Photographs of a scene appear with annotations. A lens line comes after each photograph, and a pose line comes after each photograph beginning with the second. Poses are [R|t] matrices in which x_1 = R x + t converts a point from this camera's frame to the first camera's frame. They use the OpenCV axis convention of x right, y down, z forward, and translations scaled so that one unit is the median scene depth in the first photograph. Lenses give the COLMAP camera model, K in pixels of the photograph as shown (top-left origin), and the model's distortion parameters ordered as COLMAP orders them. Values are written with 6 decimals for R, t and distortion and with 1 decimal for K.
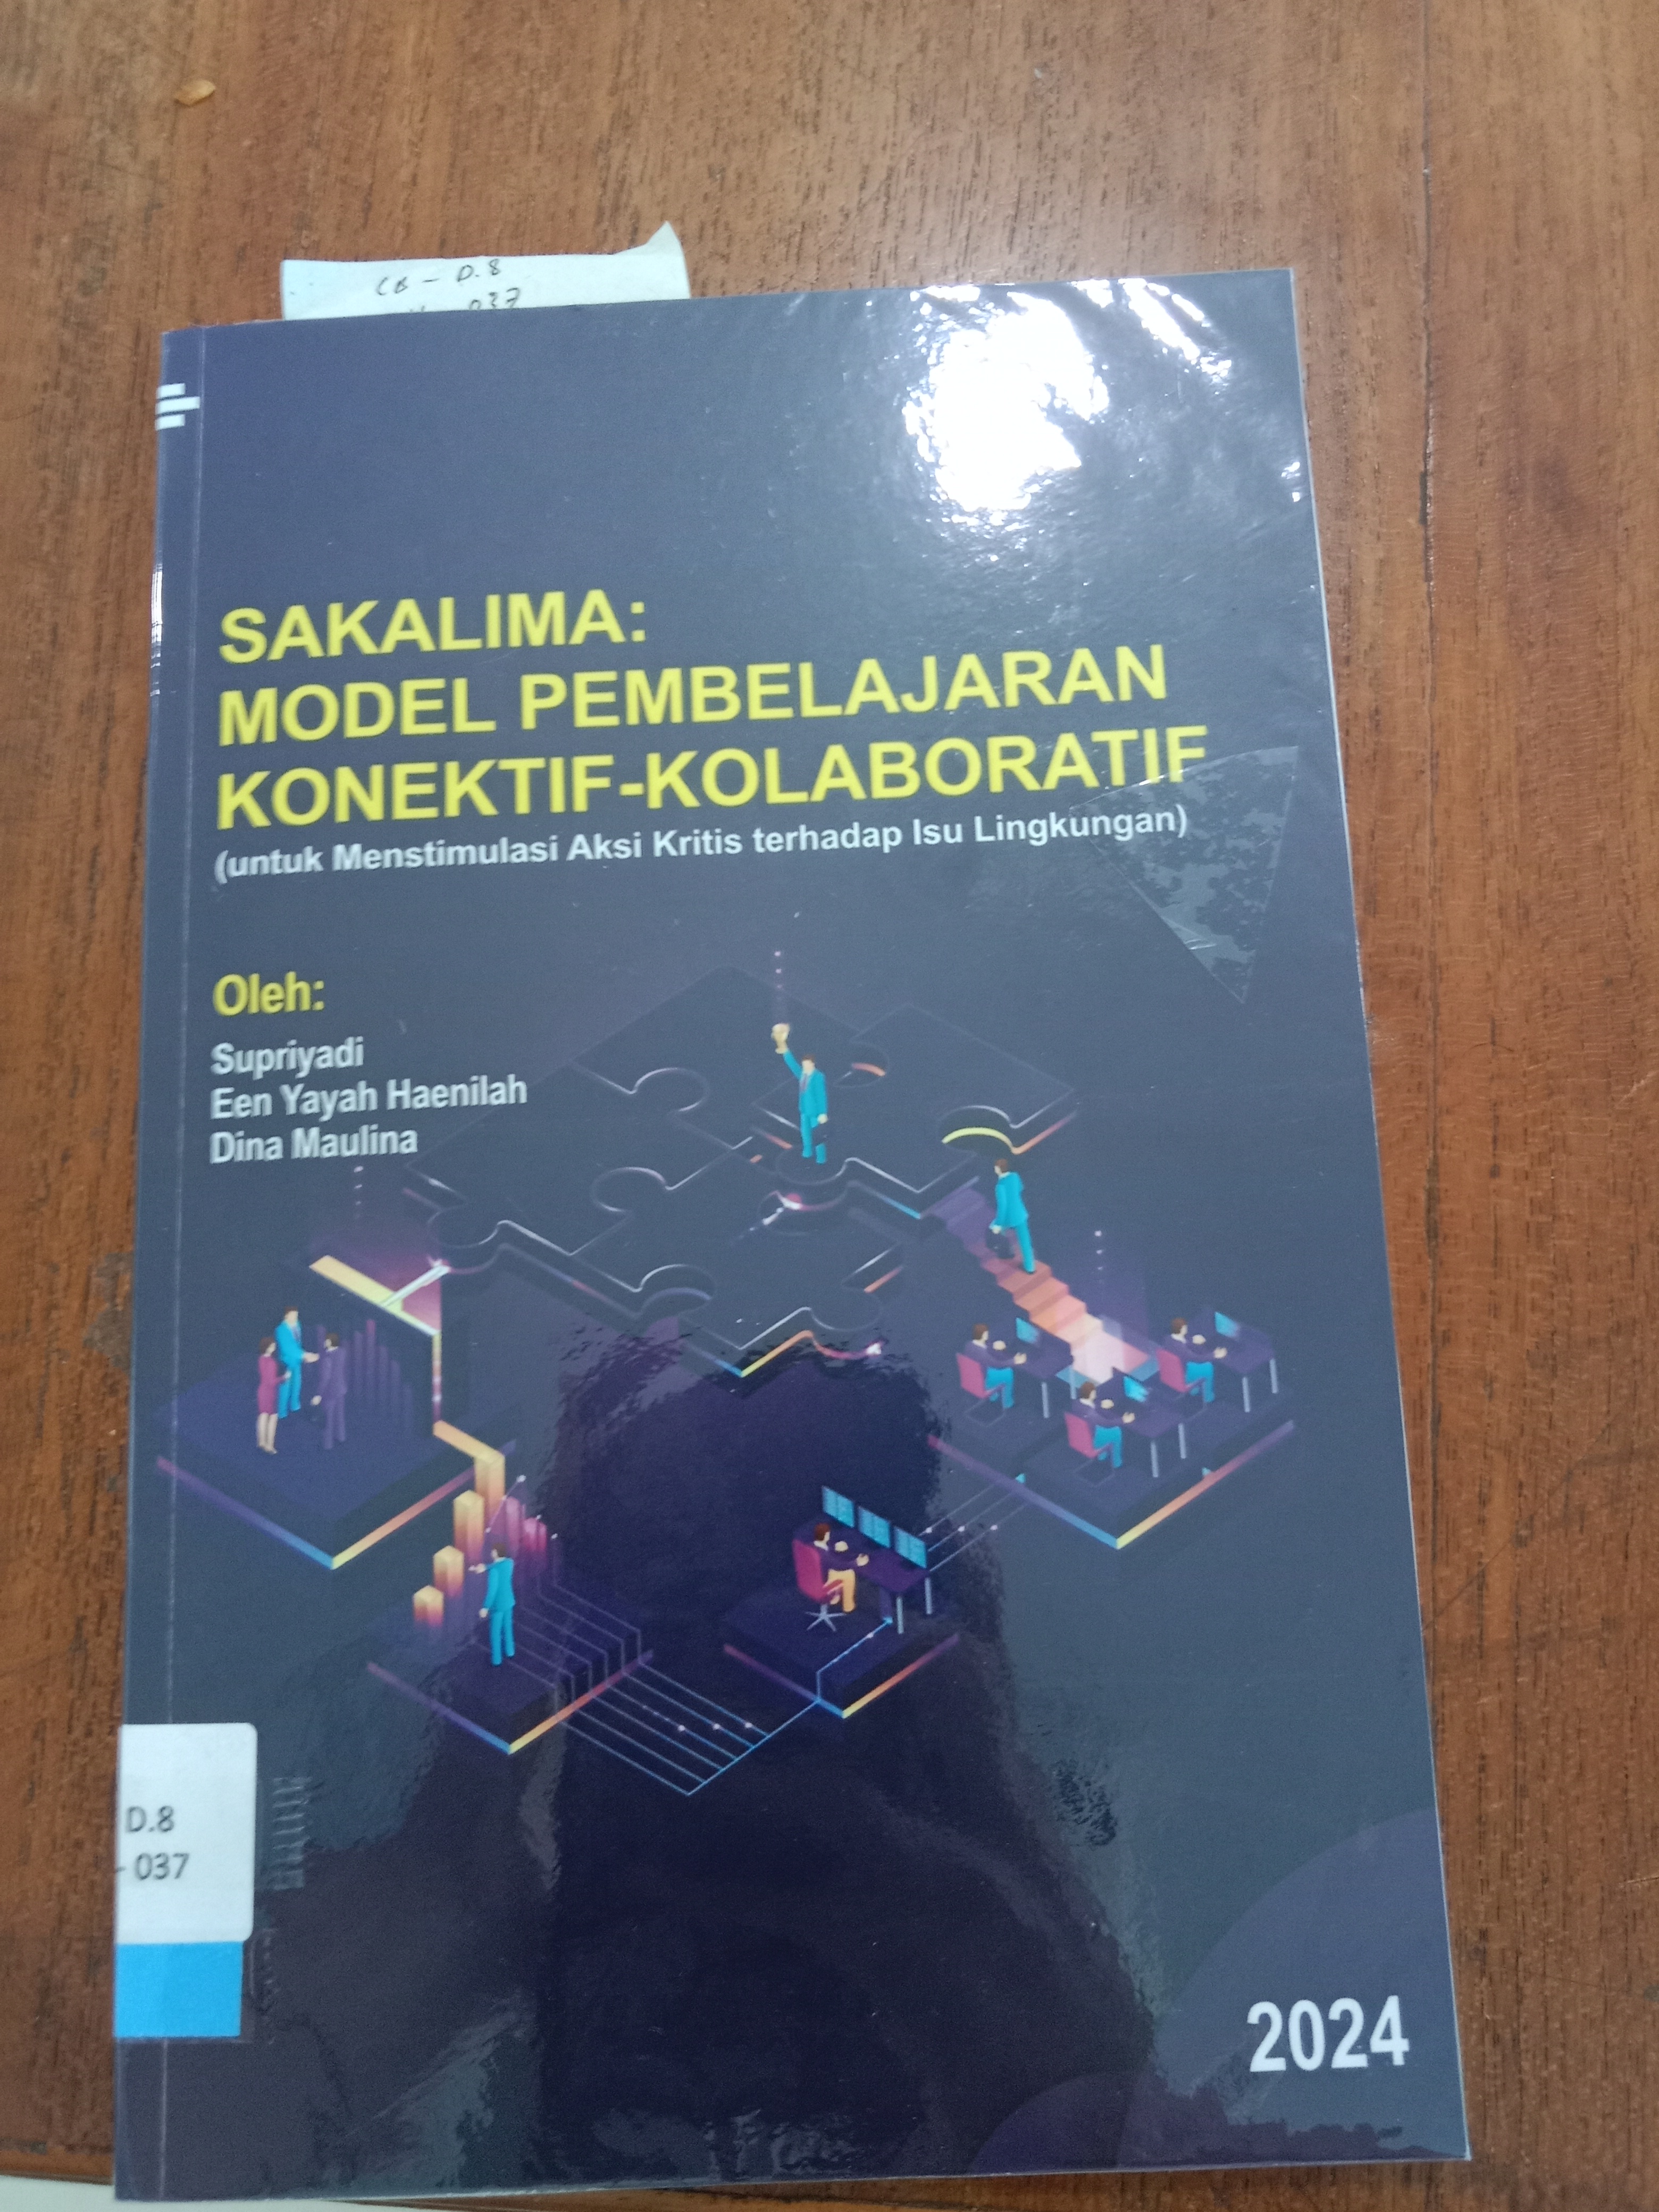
lens RADIAL K [[1752.8, 0, 837.6], [0, 1752.8, 1123.4], [0, 0, 1]] dist [-0.029749, 0.004169]
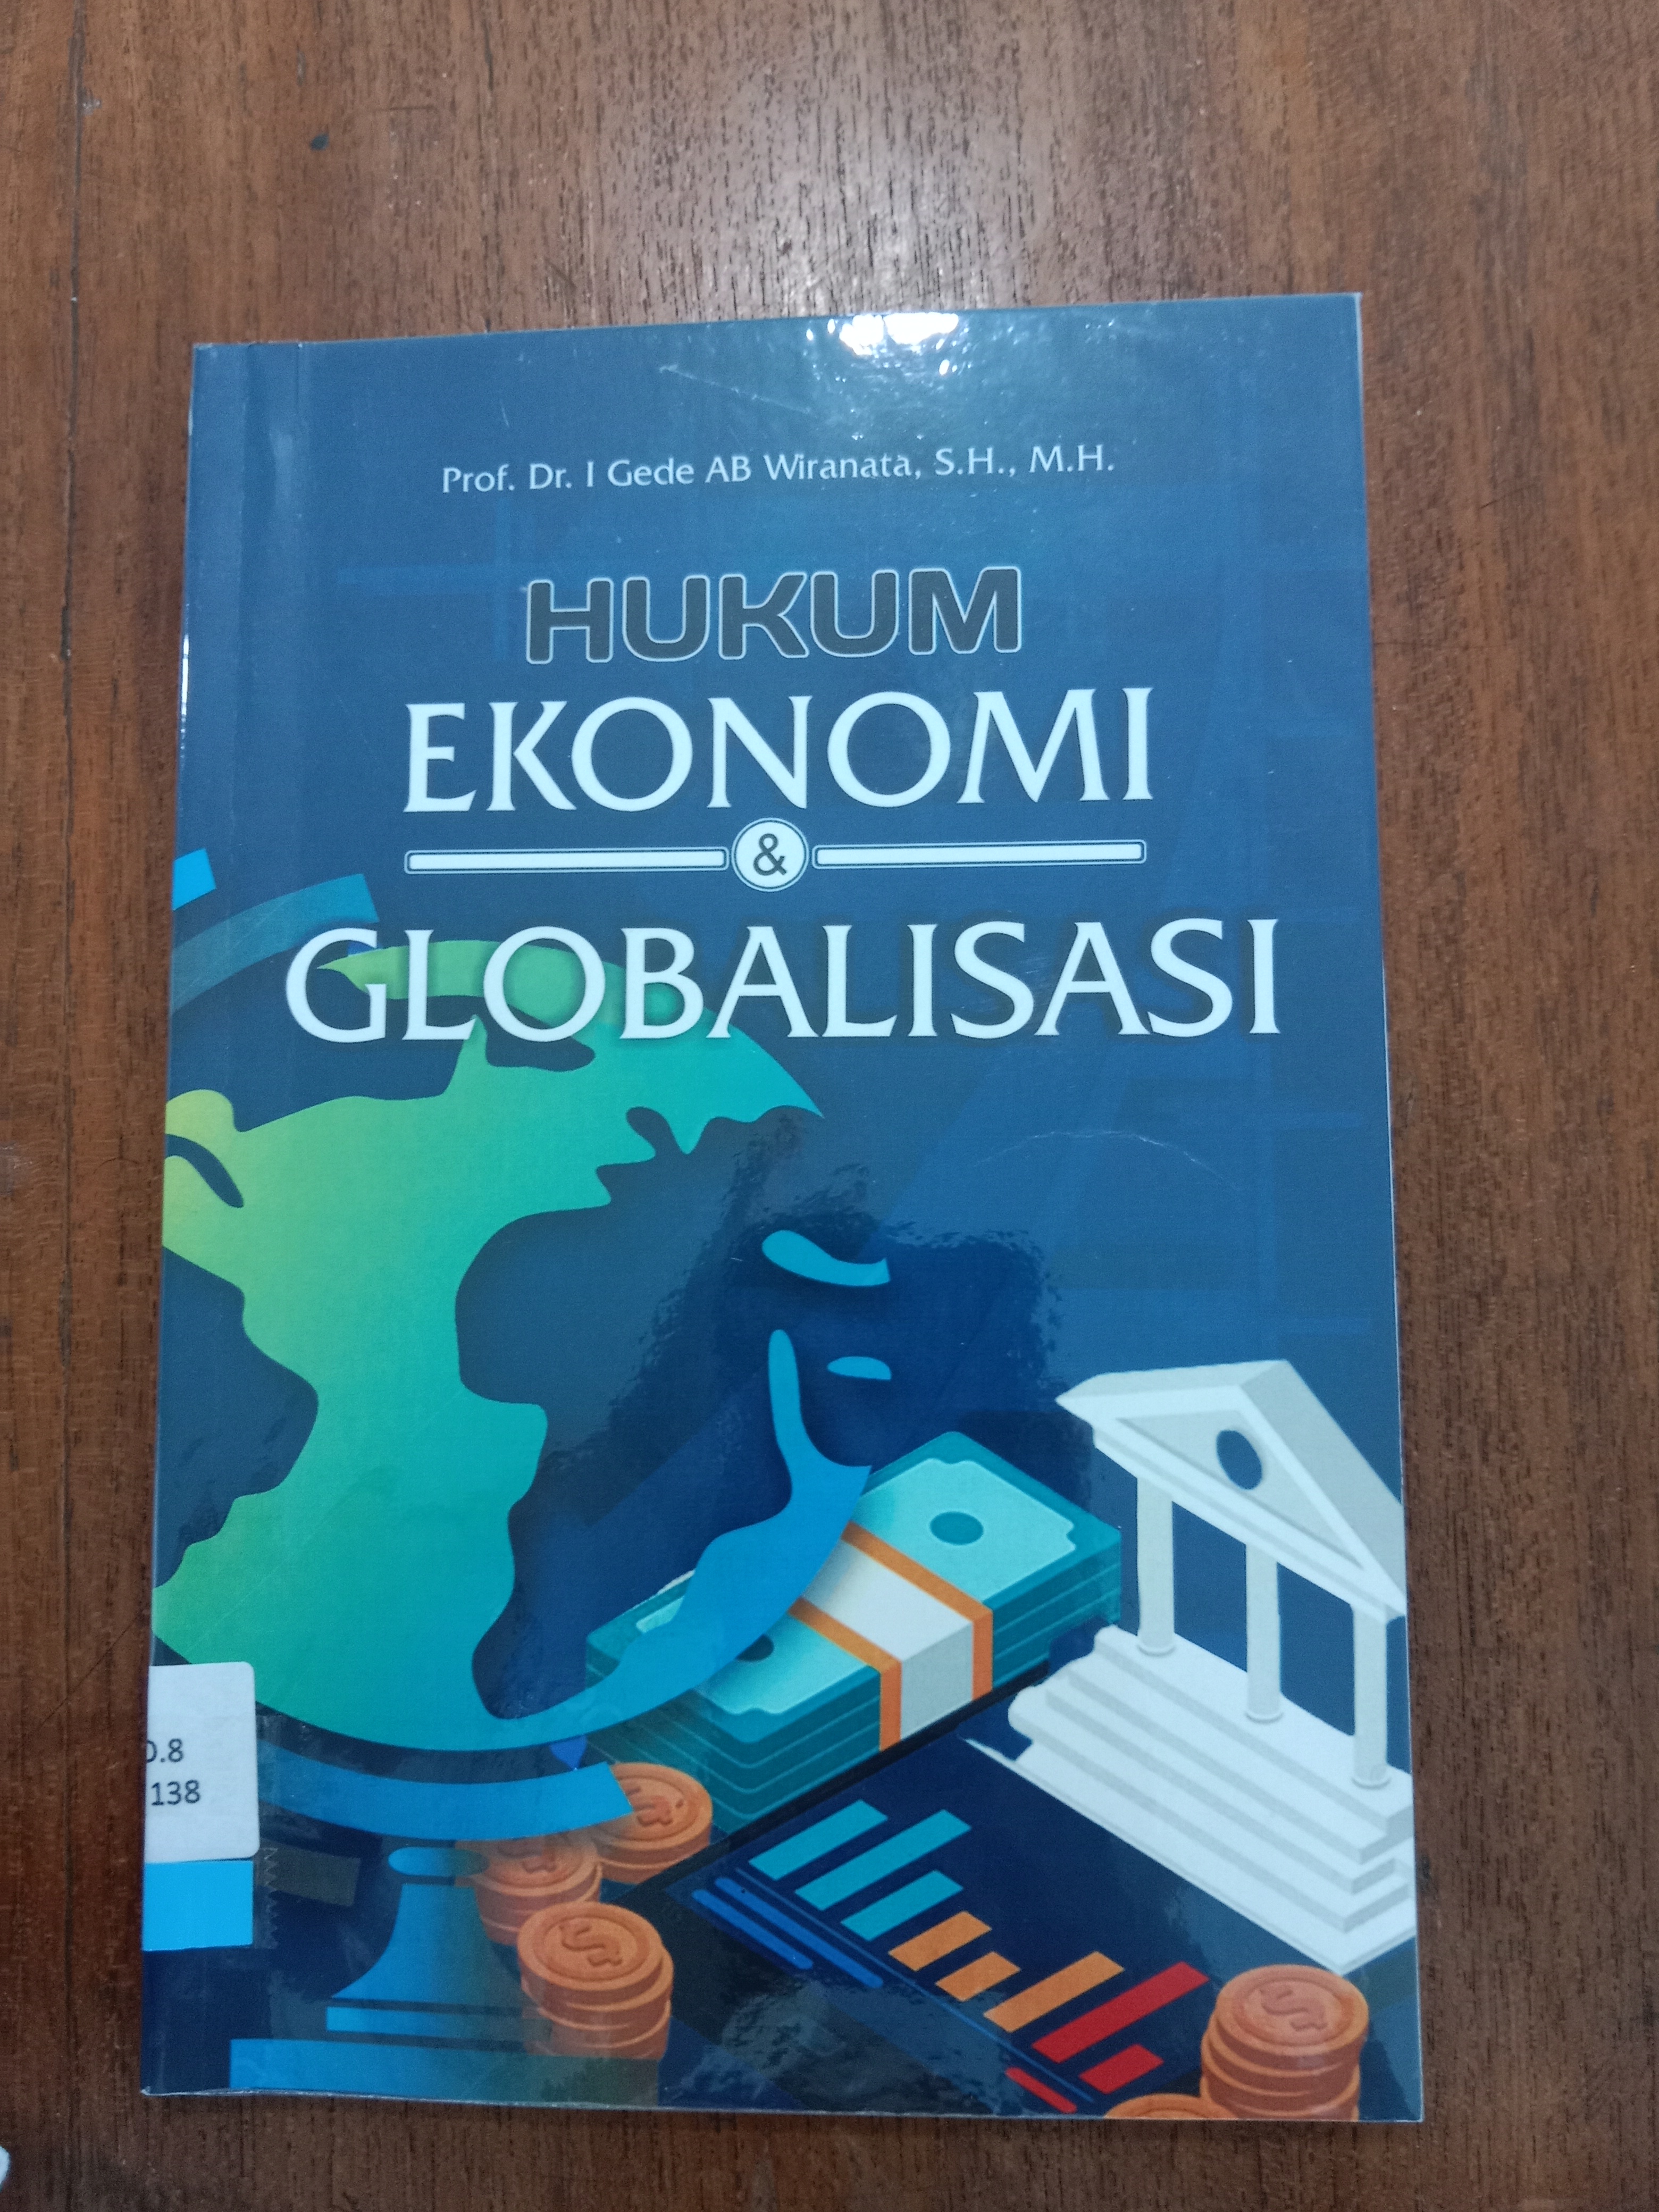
lens RADIAL K [[1752.8, 0, 835.0], [0, 1752.8, 1107.2], [0, 0, 1]] dist [-0.029749, 0.004169]
pose [[0.994918, -0.097666, -0.024498, 0.850923], [0.099060, 0.993007, 0.064215, -0.103216], [0.018055, -0.066315, 0.997635, -0.058583]]
